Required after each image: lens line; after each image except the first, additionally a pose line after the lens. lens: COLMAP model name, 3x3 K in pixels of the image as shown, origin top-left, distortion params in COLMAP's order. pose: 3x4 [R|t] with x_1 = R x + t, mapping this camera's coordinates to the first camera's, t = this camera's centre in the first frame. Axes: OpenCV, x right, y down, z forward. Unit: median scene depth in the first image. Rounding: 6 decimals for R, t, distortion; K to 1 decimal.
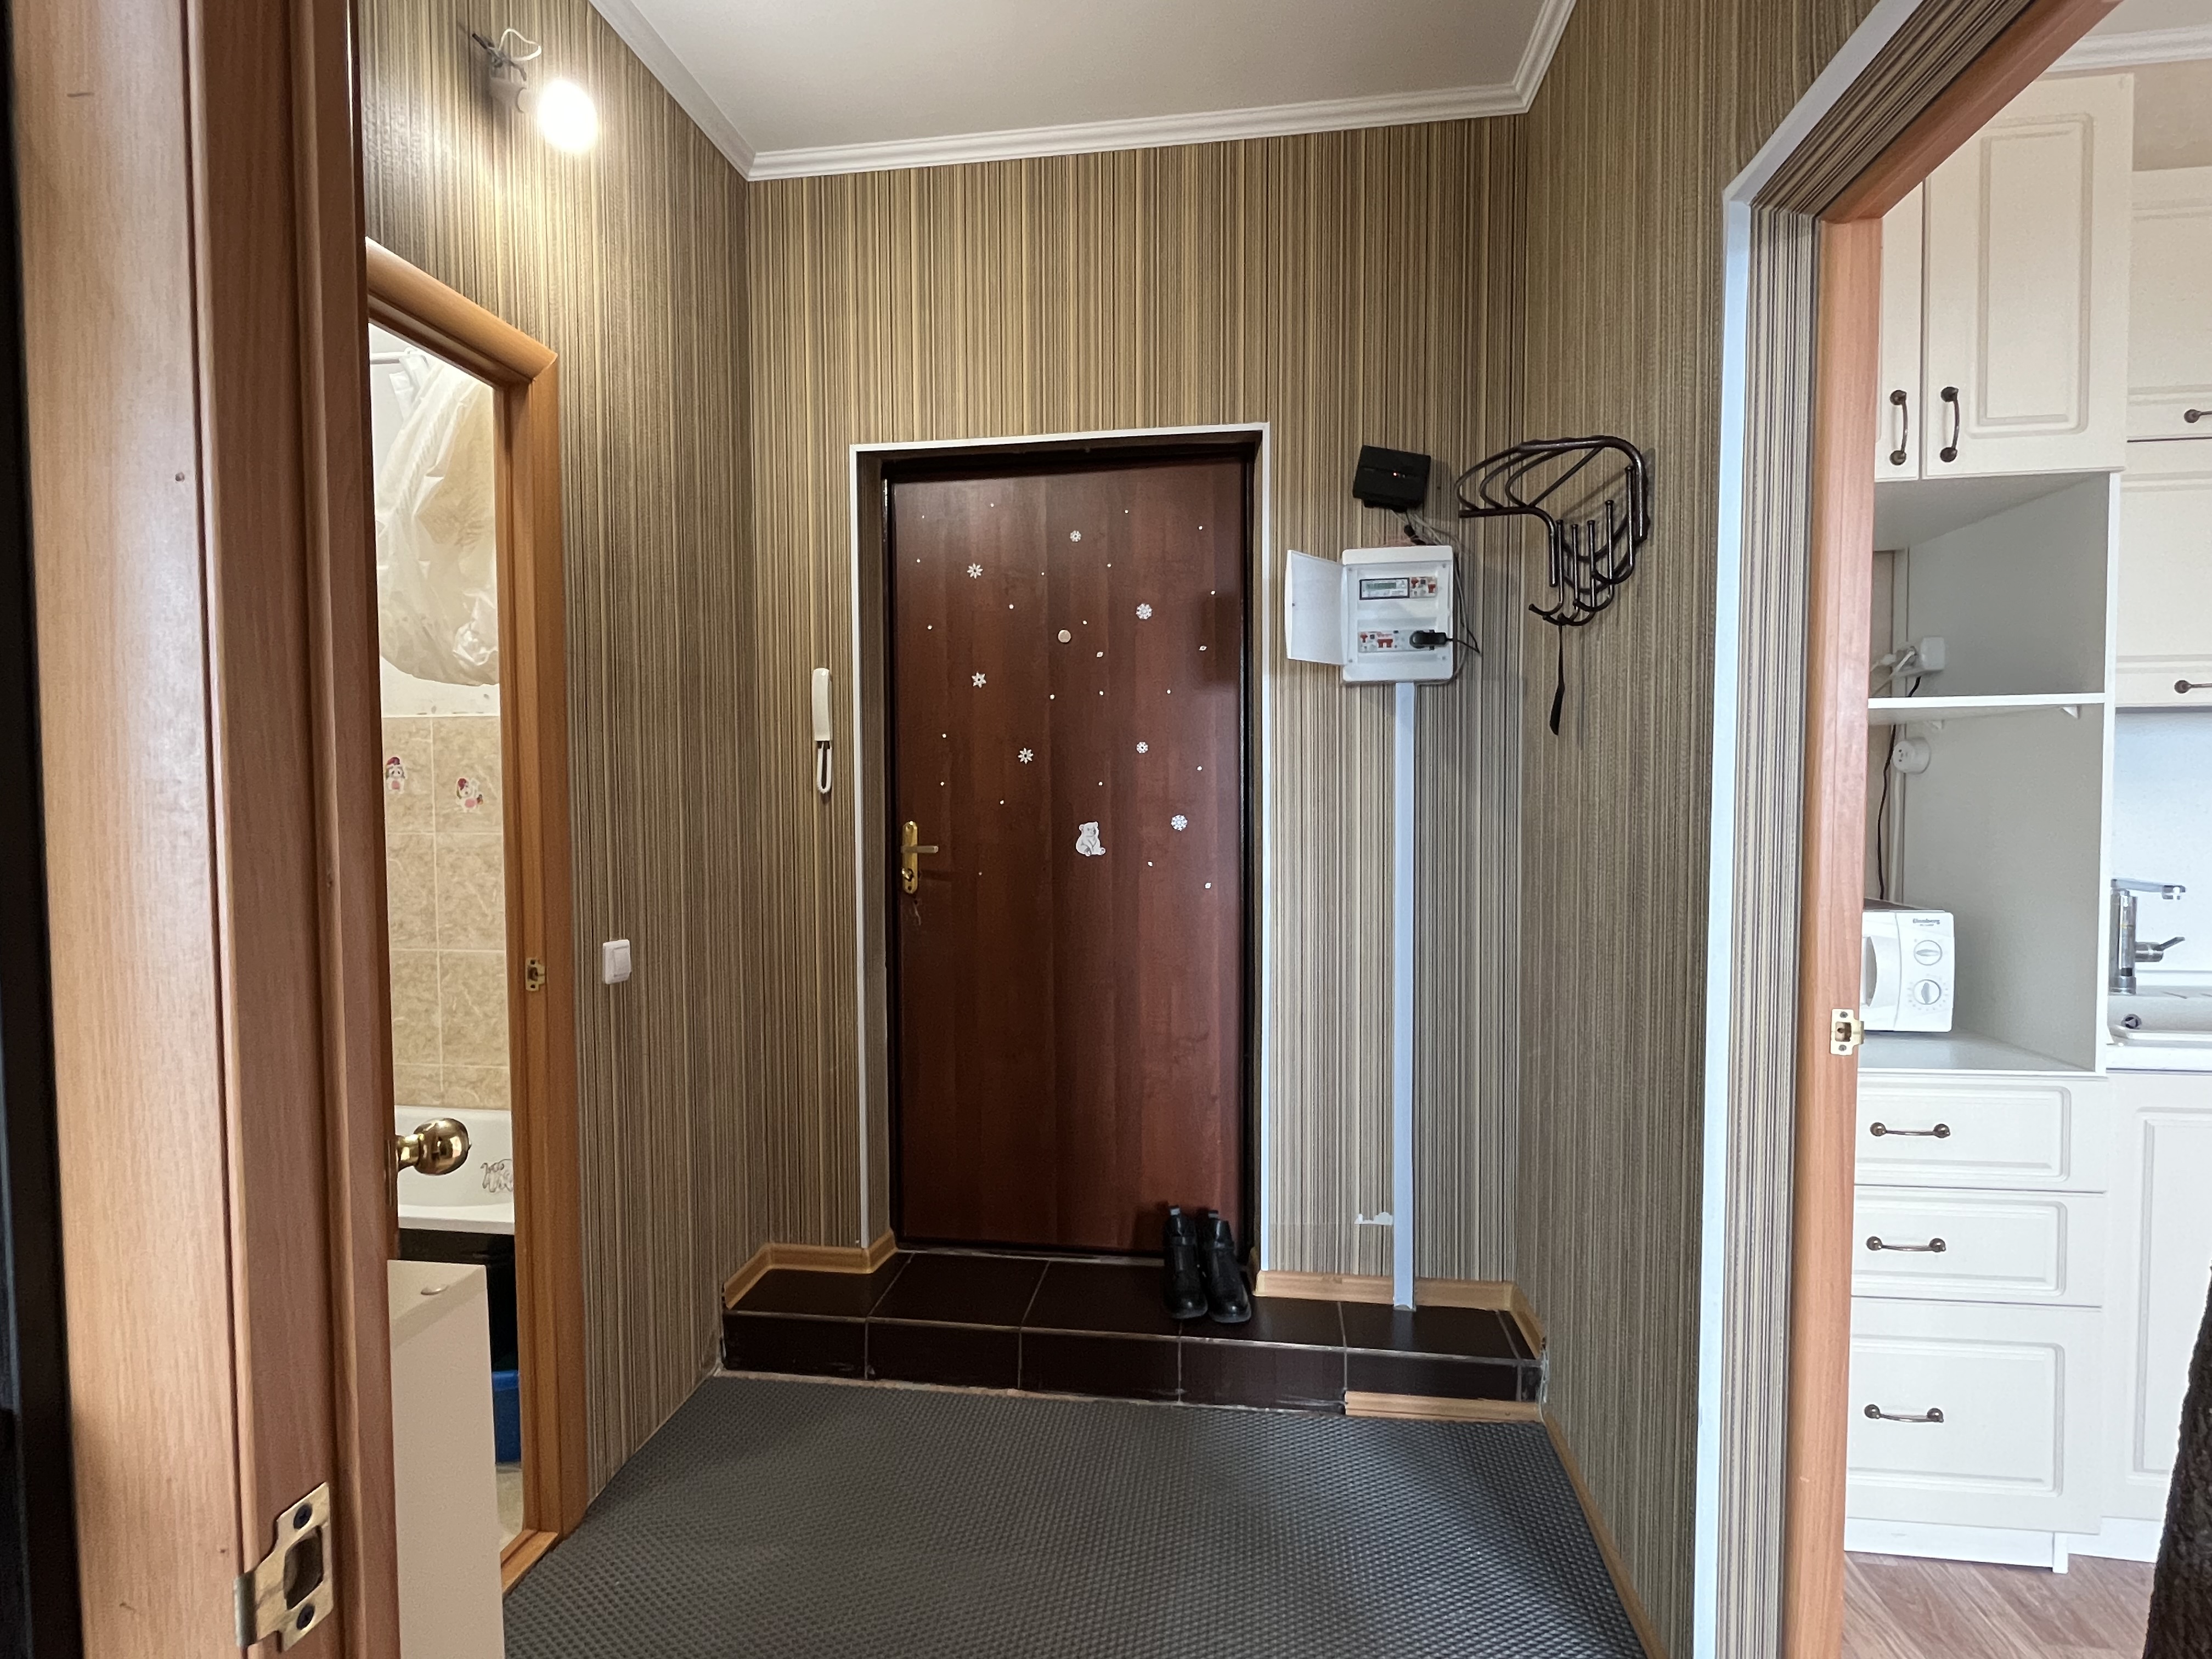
lens RADIAL K [[1095.8, 0, 1108.6], [0, 1095.8, 820.4], [0, 0, 1]] dist [-0.005690, -0.000331]
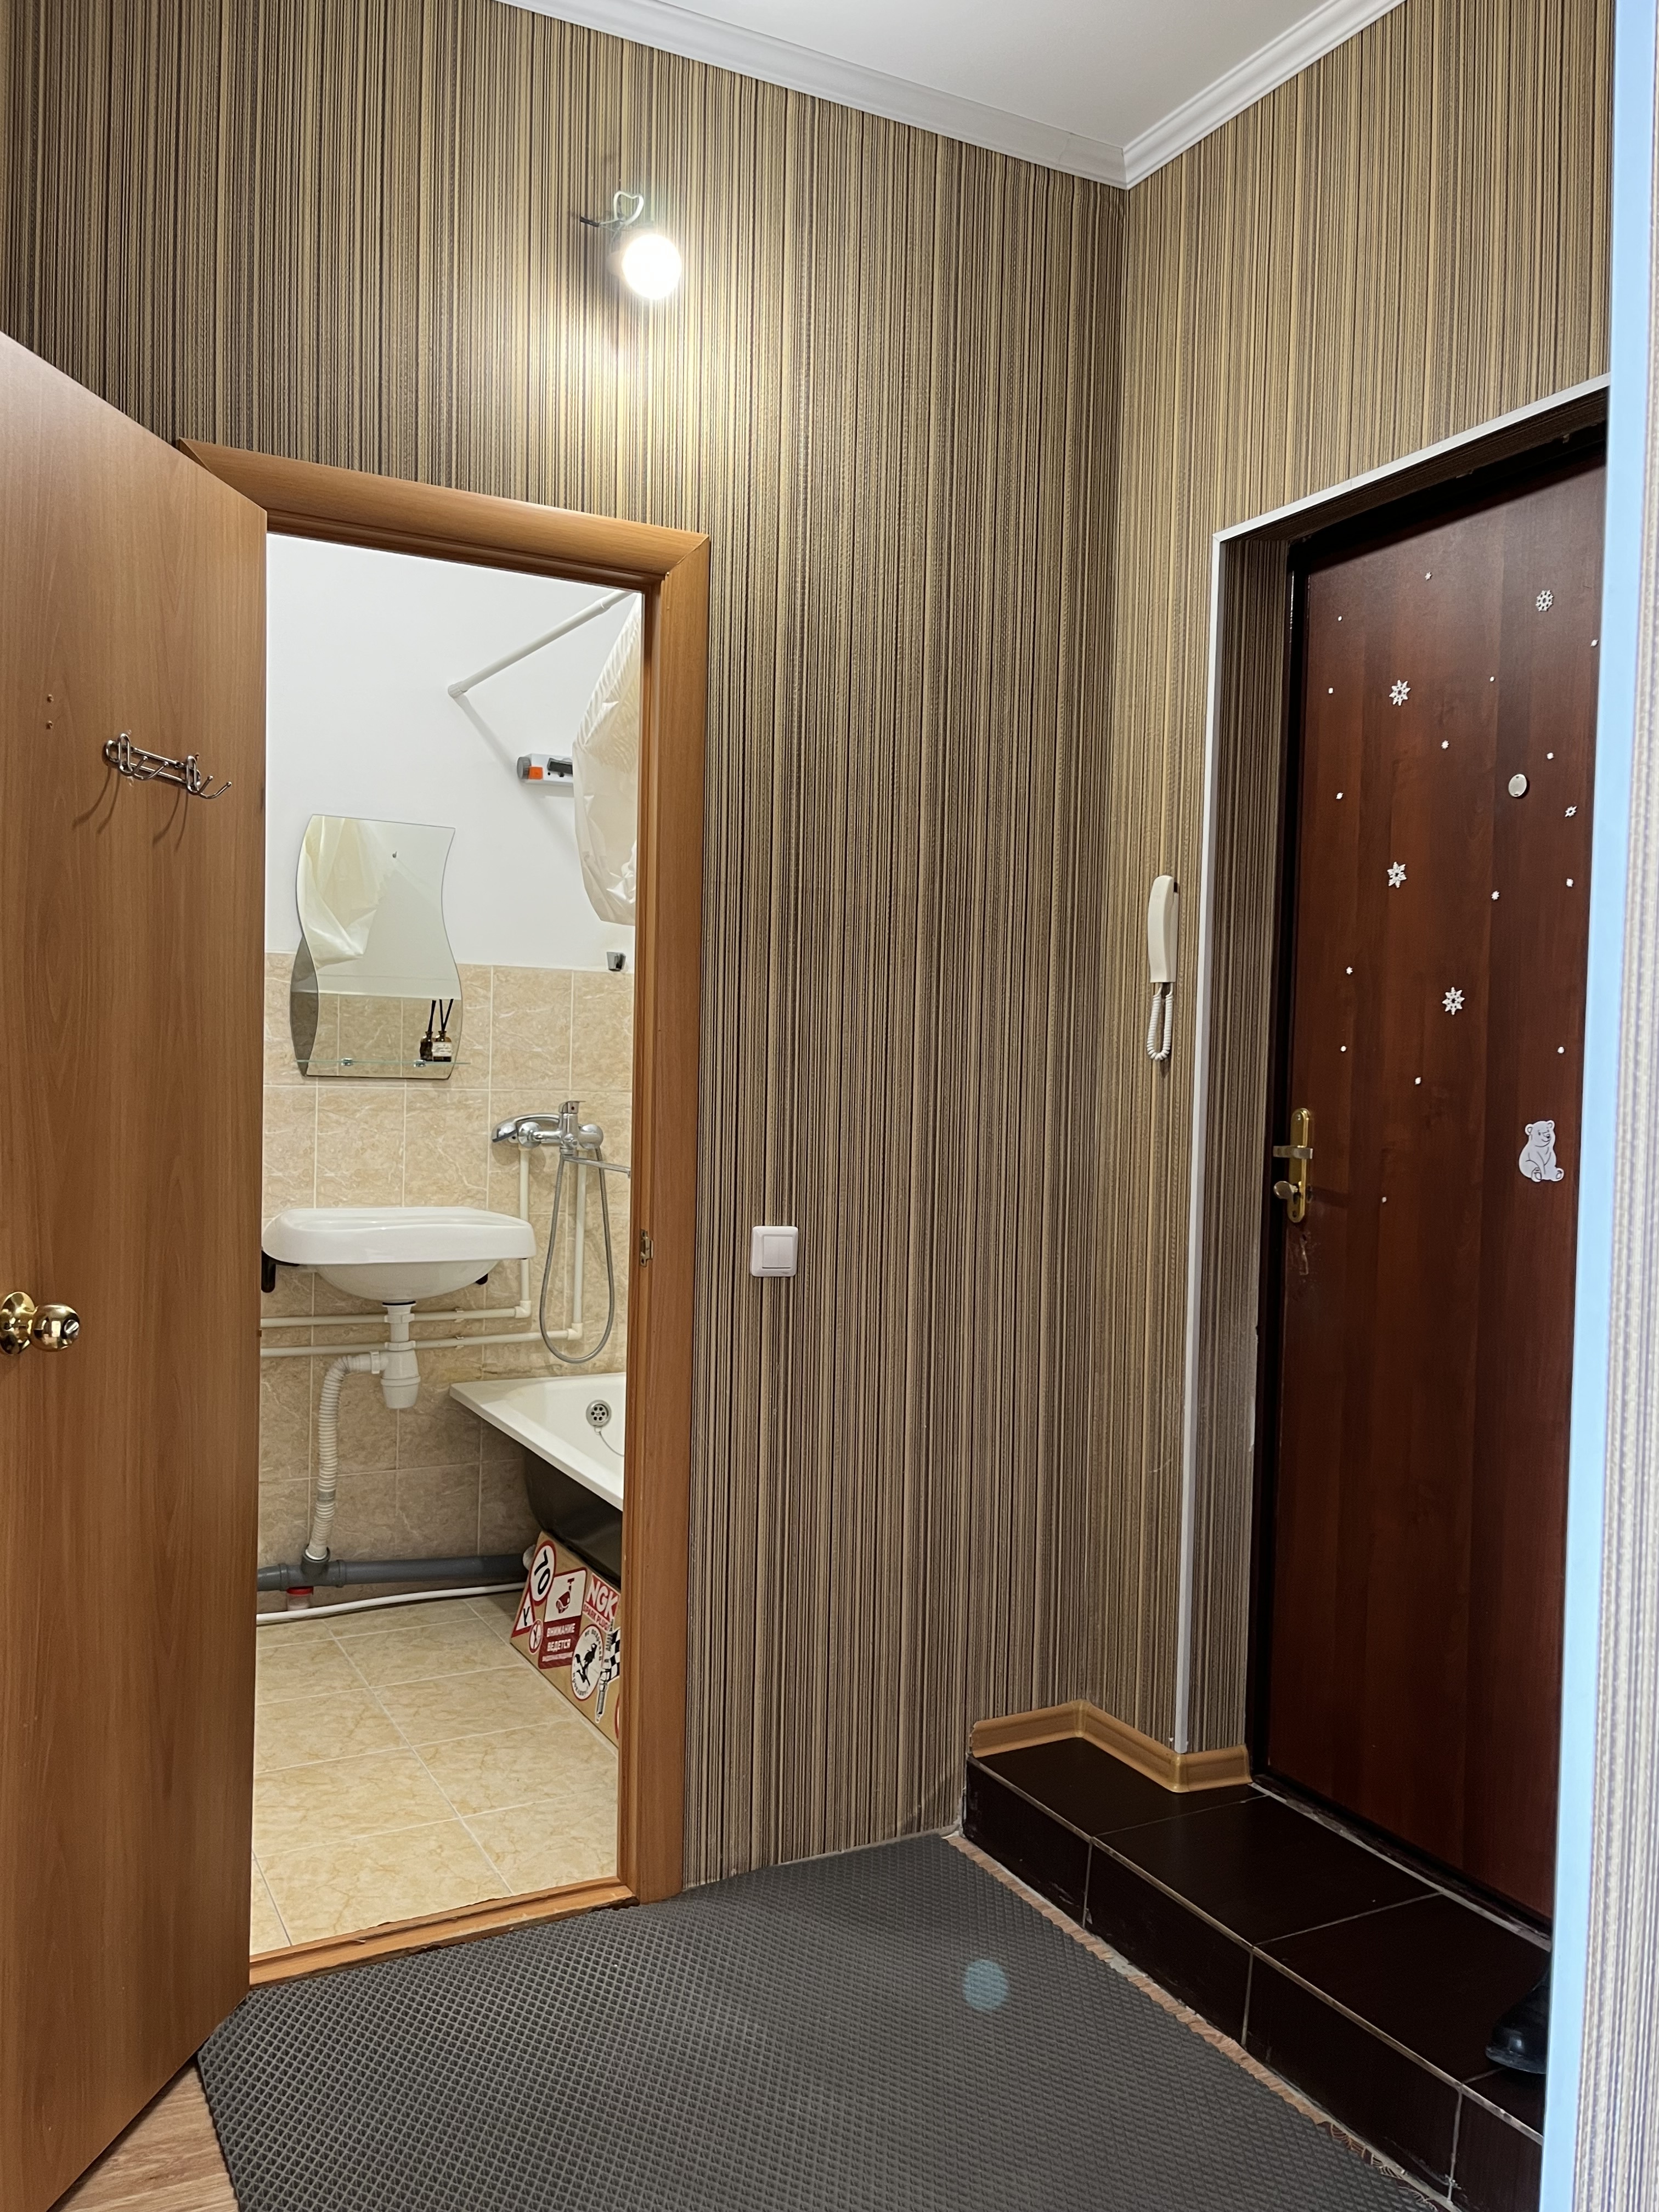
lens RADIAL K [[1699.1, 0, 823.7], [0, 1699.1, 1106.2], [0, 0, 1]] dist [0.041691, -0.055341]
pose [[0.588469, 0.037226, -0.807662, 0.485719], [-0.049329, 0.998732, 0.010091, 0.003636], [0.807013, 0.033903, 0.589559, 0.219721]]
